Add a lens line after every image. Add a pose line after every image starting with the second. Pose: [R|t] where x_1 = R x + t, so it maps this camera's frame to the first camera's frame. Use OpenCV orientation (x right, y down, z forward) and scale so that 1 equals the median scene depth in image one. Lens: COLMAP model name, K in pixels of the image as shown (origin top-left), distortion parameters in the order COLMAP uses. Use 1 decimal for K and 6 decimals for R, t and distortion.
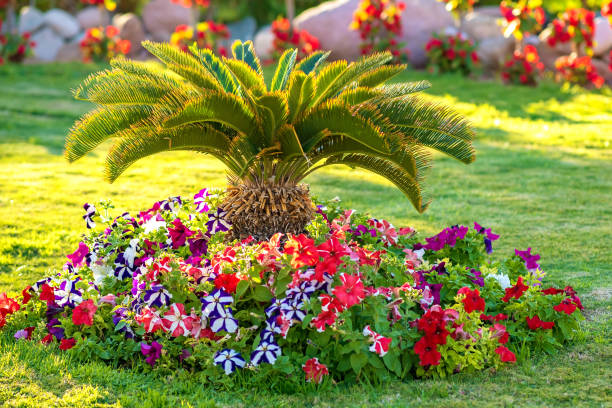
lens RADIAL K [[2572.3, 0, 306.0], [0, 2572.3, 204.0], [0, 0, 1]] dist [-0.082499, -8.151400]
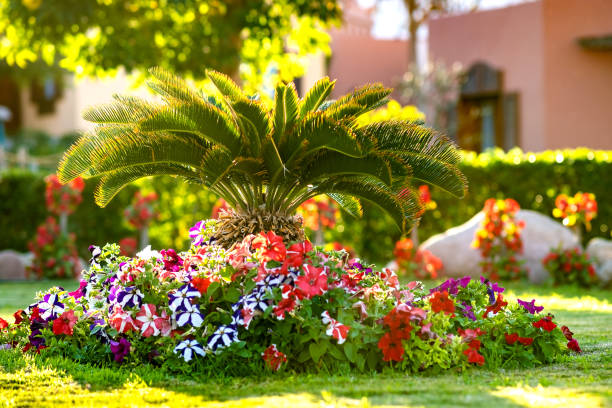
lens RADIAL K [[2572.3, 0, 306.0], [0, 2572.3, 204.0], [0, 0, 1]] dist [-0.082499, -8.151400]
pose [[0.994243, 0.010904, -0.106596, 0.118721], [-0.028783, 0.985423, -0.167667, 0.168779], [0.103214, 0.169770, 0.980064, 0.018119]]
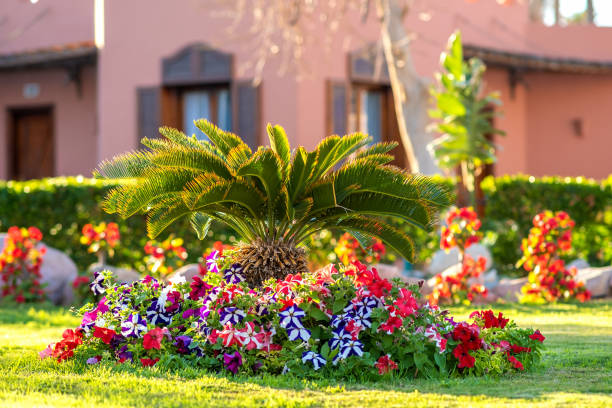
lens RADIAL K [[2572.3, 0, 306.0], [0, 2572.3, 204.0], [0, 0, 1]] dist [-0.082499, -8.151400]
pose [[0.946997, 0.024874, 0.320278, -0.409246], [0.033390, 0.983976, -0.175146, 0.195115], [-0.319503, 0.176557, 0.930992, -0.114568]]
